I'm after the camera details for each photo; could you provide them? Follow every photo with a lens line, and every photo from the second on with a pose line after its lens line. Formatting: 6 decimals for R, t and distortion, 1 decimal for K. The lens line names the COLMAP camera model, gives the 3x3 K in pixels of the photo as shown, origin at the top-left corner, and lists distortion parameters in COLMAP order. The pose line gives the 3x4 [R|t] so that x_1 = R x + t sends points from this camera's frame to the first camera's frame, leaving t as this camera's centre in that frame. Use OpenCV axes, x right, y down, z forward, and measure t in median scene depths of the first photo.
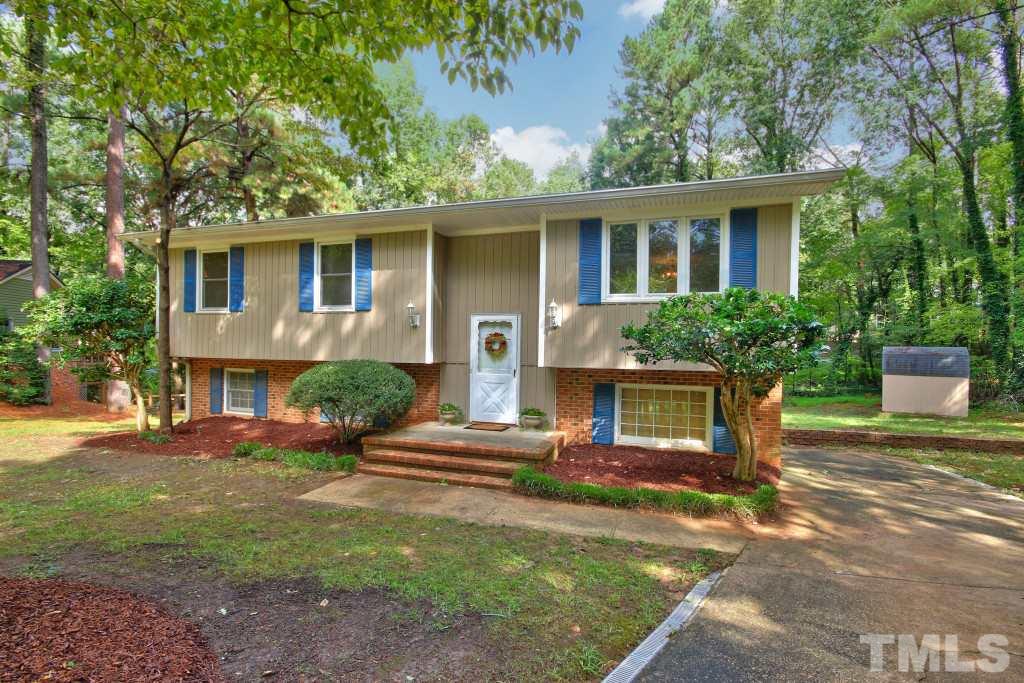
lens RADIAL K [[476.5, 0, 512.0], [0, 476.5, 341.5], [0, 0, 1]] dist [-0.002398, -0.000119]
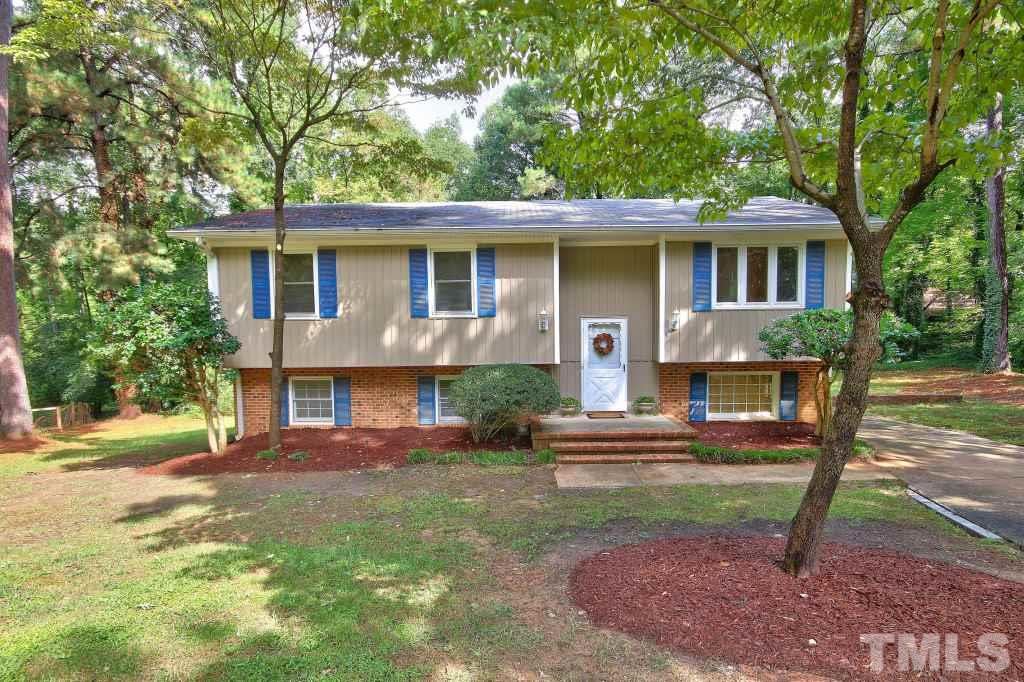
lens RADIAL K [[527.6, 0, 512.0], [0, 527.6, 341.0], [0, 0, 1]] dist [0.000702, 0.000833]
pose [[0.948291, -0.039150, 0.314979, -0.647325], [0.023697, 0.998327, 0.052743, -0.072273], [-0.316517, -0.042552, 0.947632, -0.131236]]
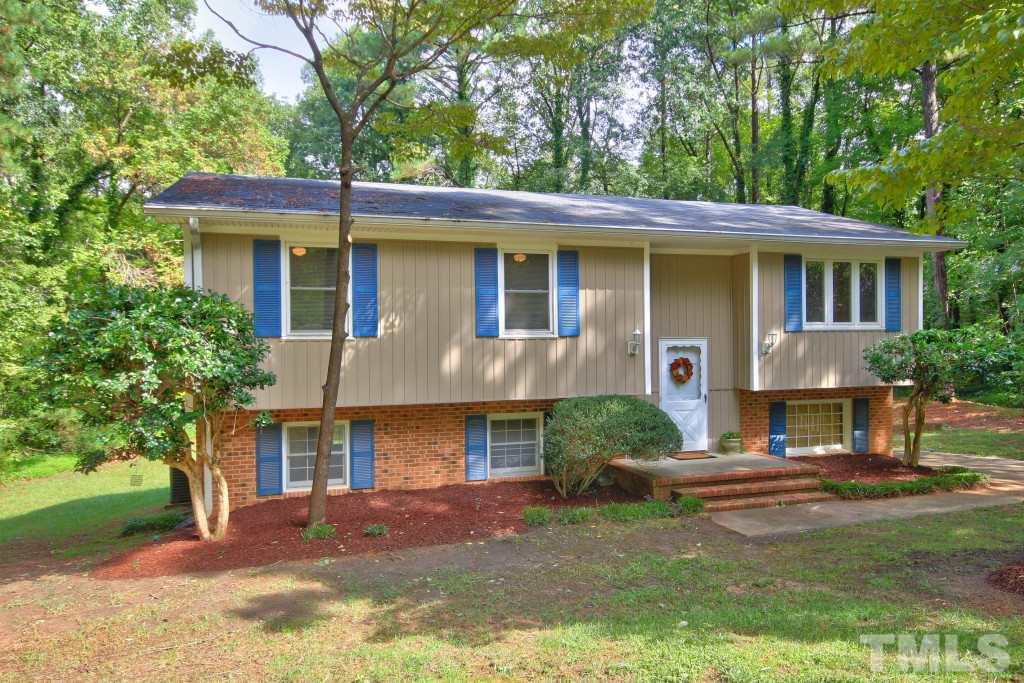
lens RADIAL K [[713.8, 0, 512.0], [0, 713.8, 341.5], [0, 0, 1]] dist [0.010312, 0.002349]
pose [[0.800292, -0.021131, 0.599239, -1.175560], [0.018760, 0.999772, 0.010201, -0.072334], [-0.599318, 0.003078, 0.800505, 0.057237]]
